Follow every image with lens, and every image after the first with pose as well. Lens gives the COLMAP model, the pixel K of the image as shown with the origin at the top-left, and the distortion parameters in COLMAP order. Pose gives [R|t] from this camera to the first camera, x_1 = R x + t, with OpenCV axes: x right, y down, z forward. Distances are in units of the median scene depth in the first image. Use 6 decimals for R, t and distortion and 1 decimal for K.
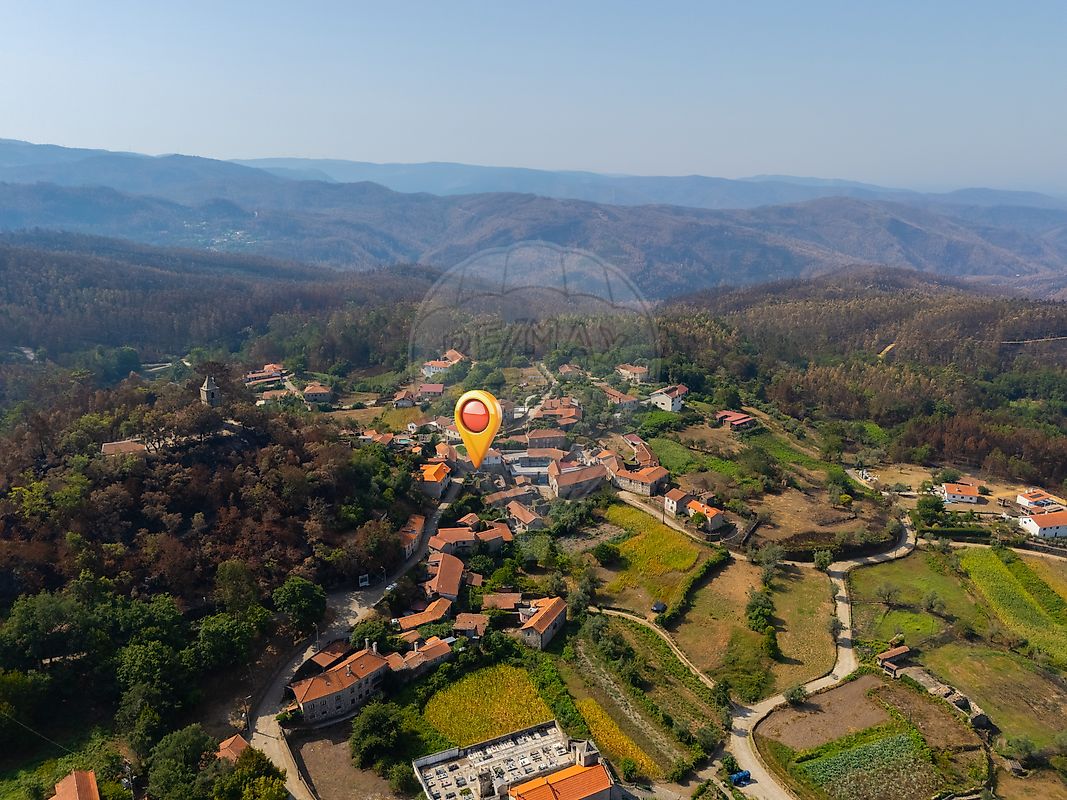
lens RADIAL K [[787.3, 0, 537.0], [0, 787.3, 402.3], [0, 0, 1]] dist [0.081590, -0.052870]
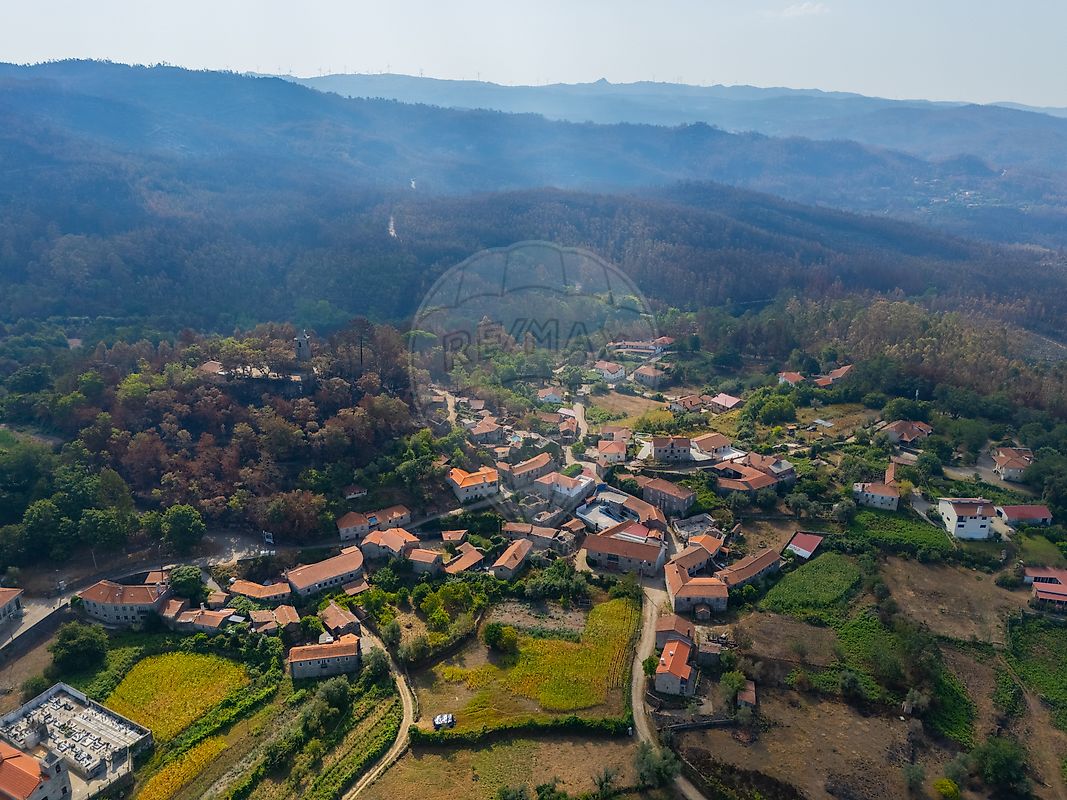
lens RADIAL K [[787.3, 0, 538.9], [0, 787.3, 397.0], [0, 0, 1]] dist [0.081590, -0.052870]
pose [[0.604083, 0.270625, -0.749563, 0.566049], [-0.231805, 0.959575, 0.159633, -0.162560], [0.762463, 0.077321, 0.642396, 0.409277]]
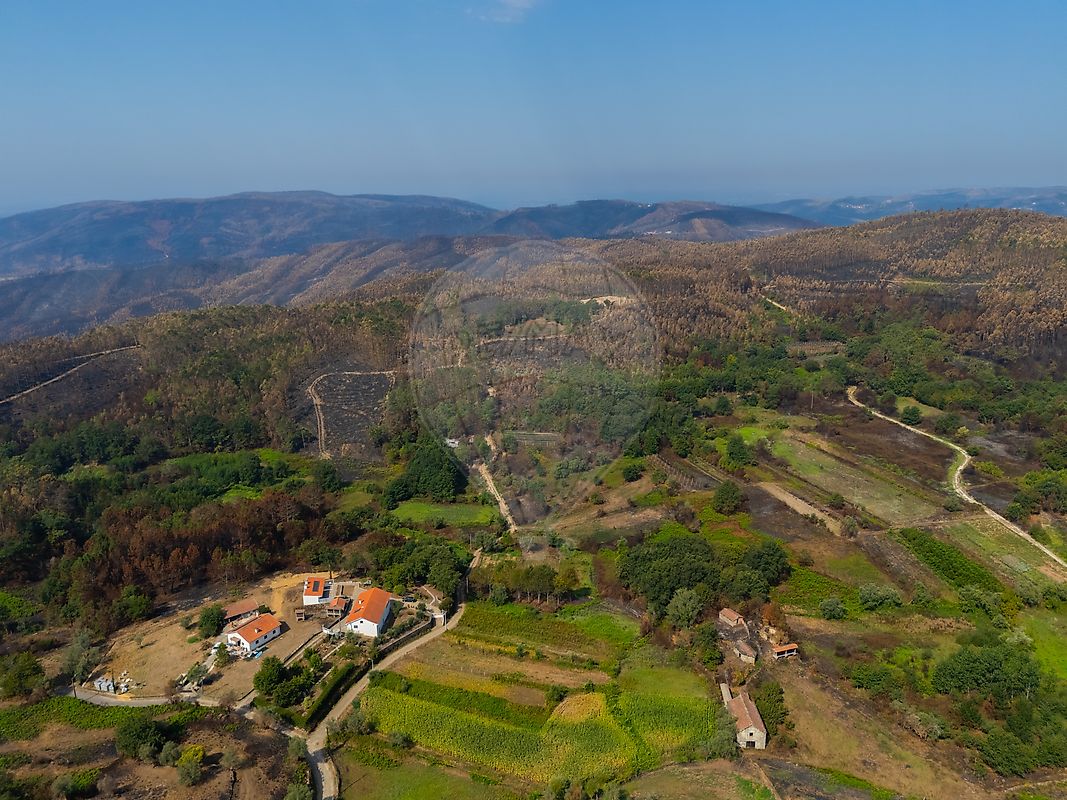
lens RADIAL K [[787.3, 0, 539.0], [0, 787.3, 400.5], [0, 0, 1]] dist [0.081590, -0.052870]
pose [[0.258644, -0.263063, 0.929463, -0.020104], [0.283035, 0.940612, 0.187457, -0.158011], [-0.923577, 0.214586, 0.317740, 0.535193]]
